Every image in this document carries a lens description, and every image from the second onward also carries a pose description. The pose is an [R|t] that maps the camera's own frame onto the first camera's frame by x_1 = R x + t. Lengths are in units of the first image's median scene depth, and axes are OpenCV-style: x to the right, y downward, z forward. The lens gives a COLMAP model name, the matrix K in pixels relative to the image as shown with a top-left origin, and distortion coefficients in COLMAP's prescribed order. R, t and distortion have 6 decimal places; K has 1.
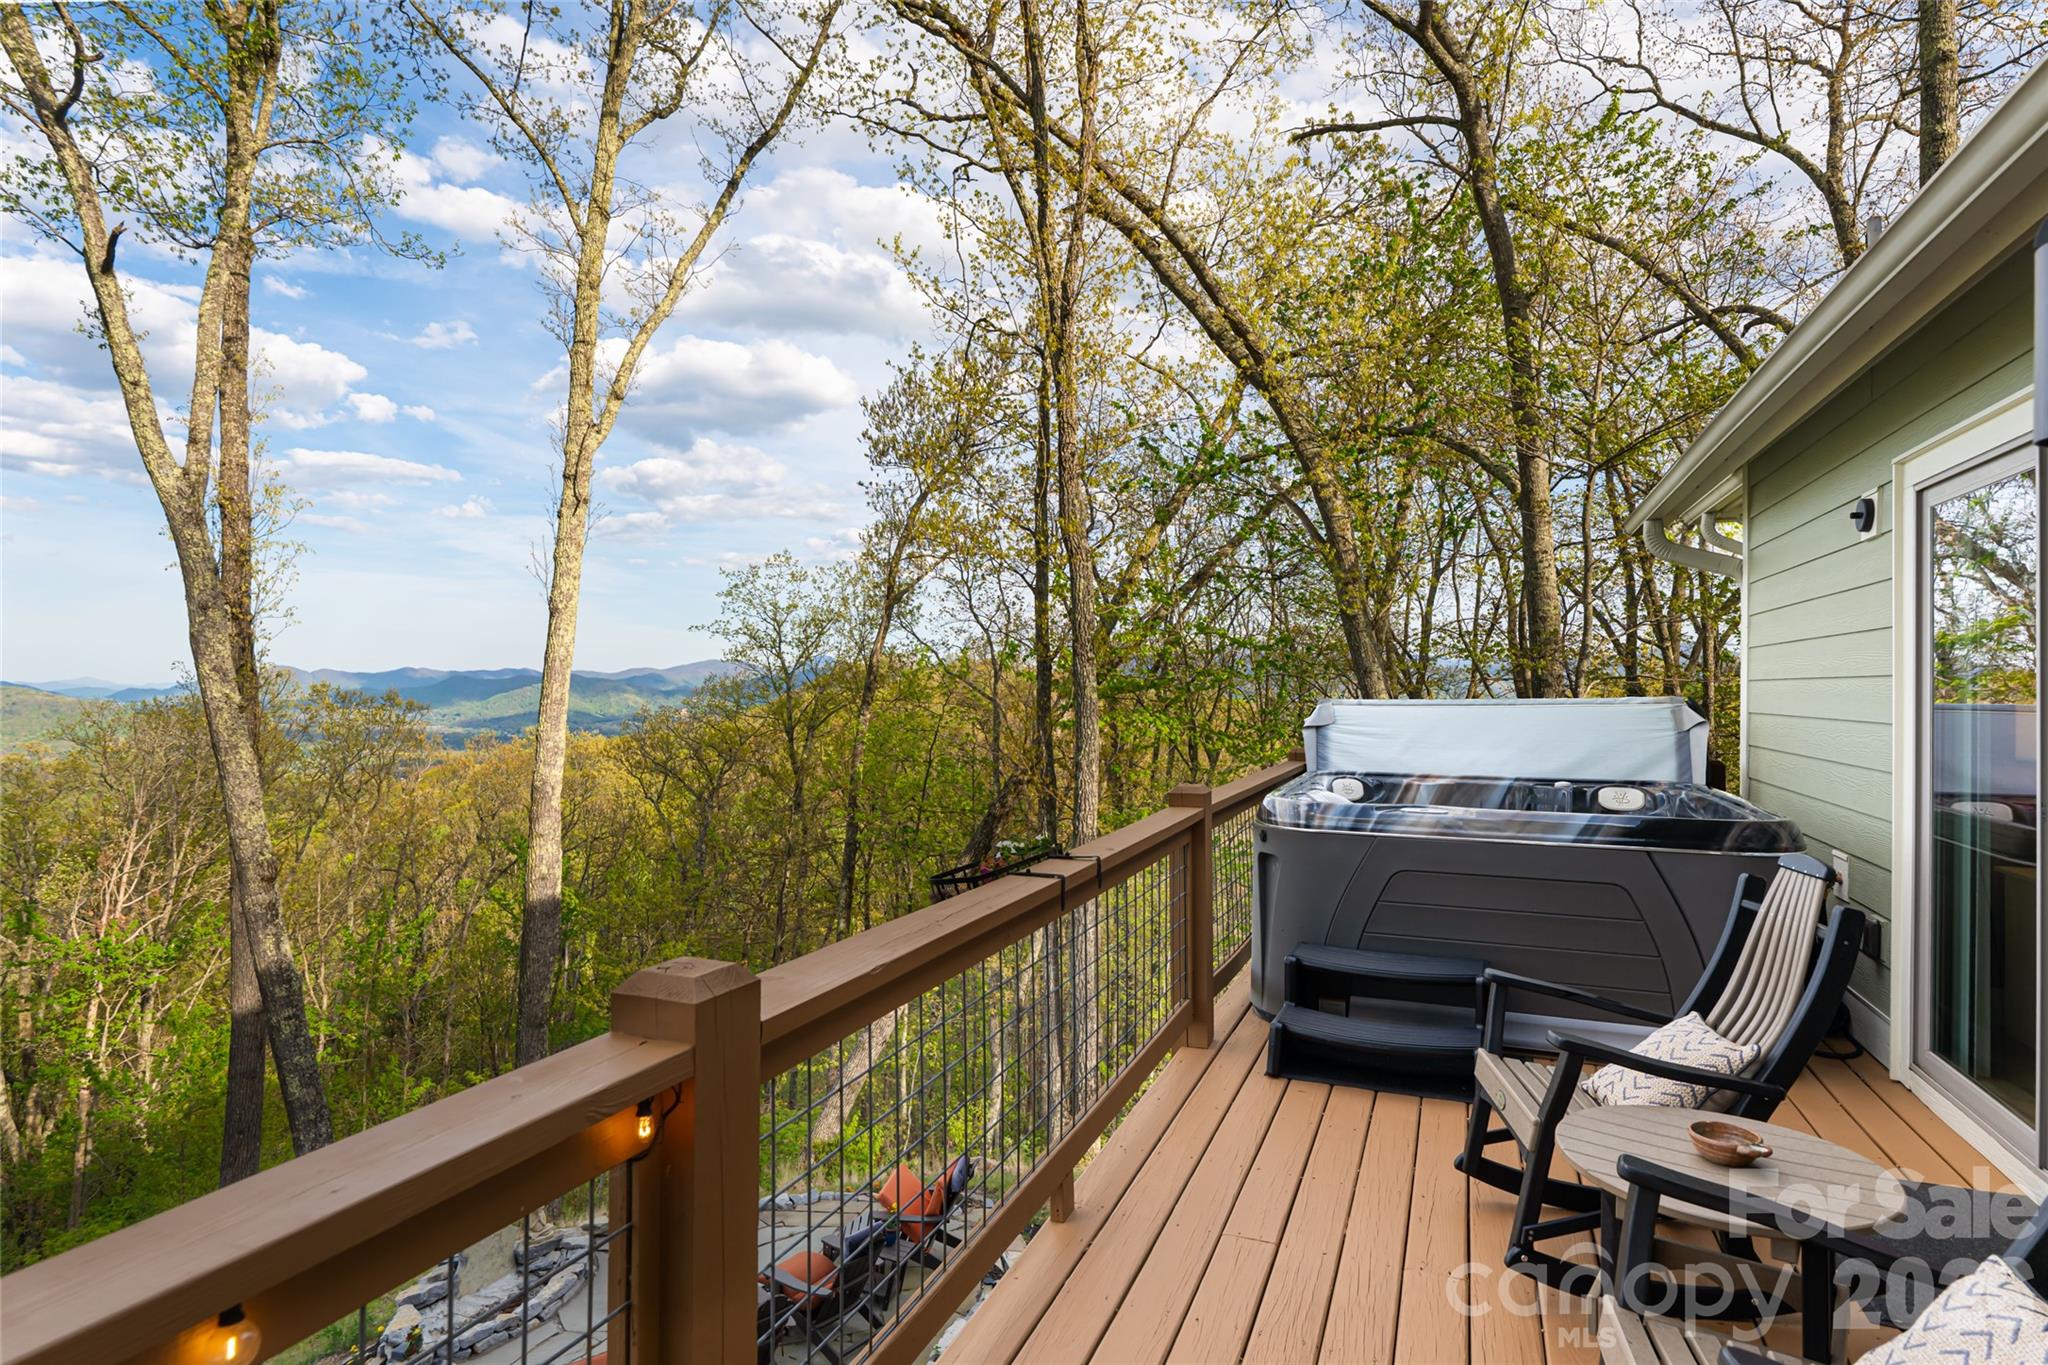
lens RADIAL K [[1166.6, 0, 1024.6], [0, 1166.6, 672.9], [0, 0, 1]] dist [0.002750, 0.000623]
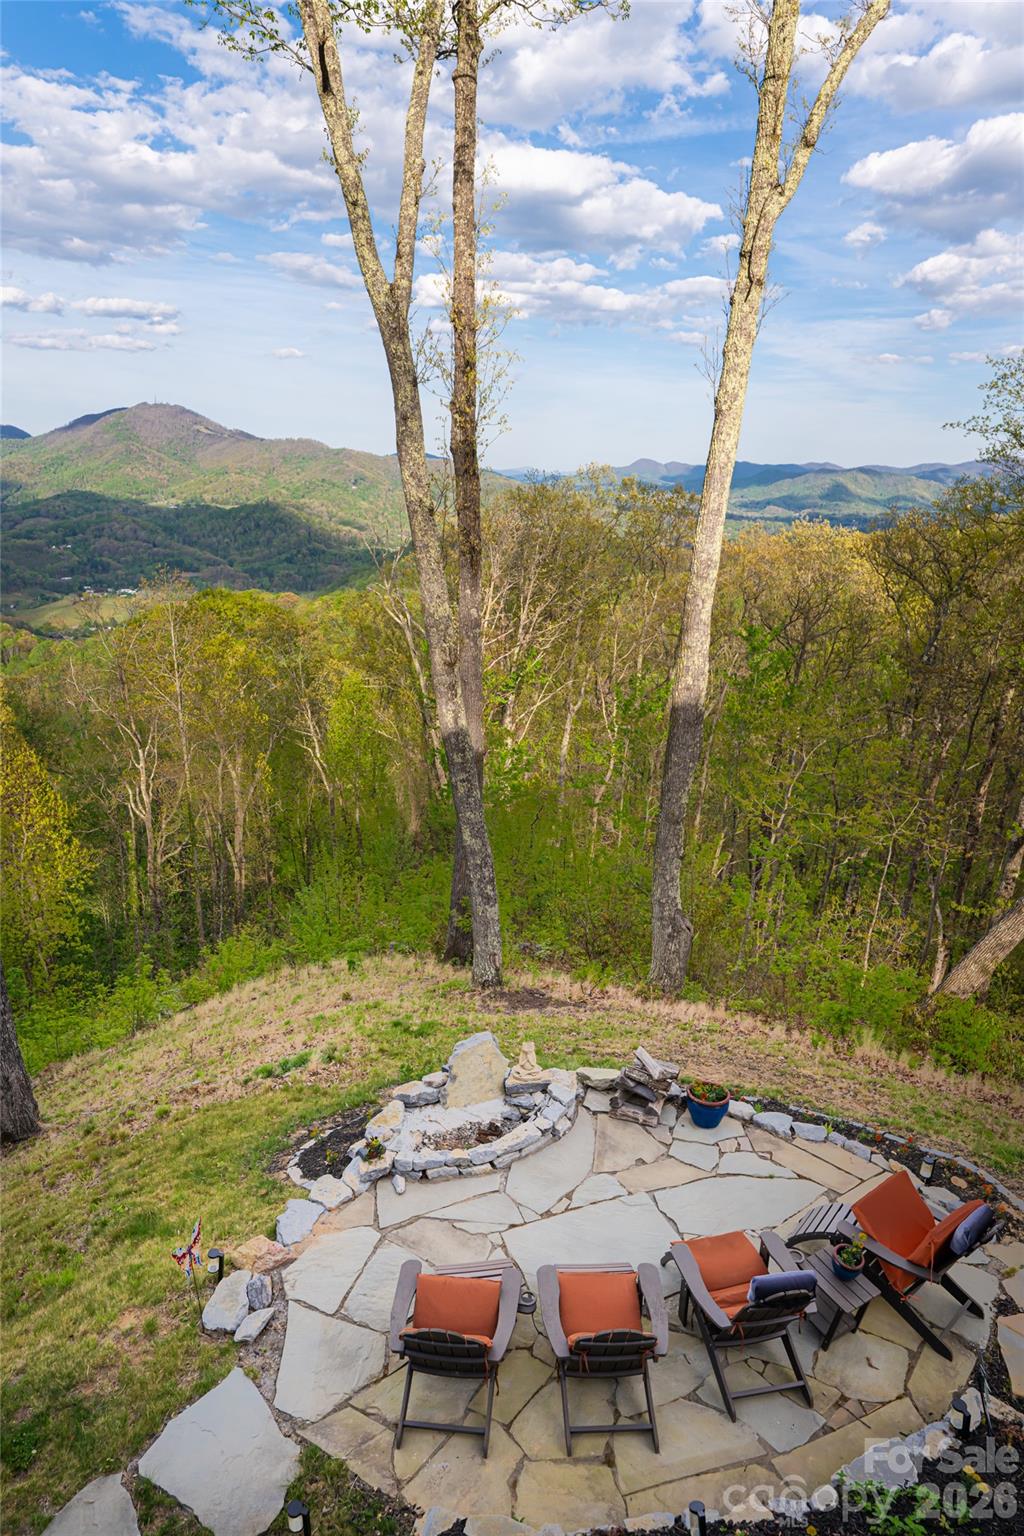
lens RADIAL K [[999.8, 0, 504.6], [0, 999.8, 768.6], [0, 0, 1]] dist [0.000629, 0.000802]
pose [[0.752469, 0.201027, -0.627199, 0.033003], [-0.010907, 0.955954, 0.293313, -0.013445], [0.658537, -0.213868, 0.721519, 0.238424]]
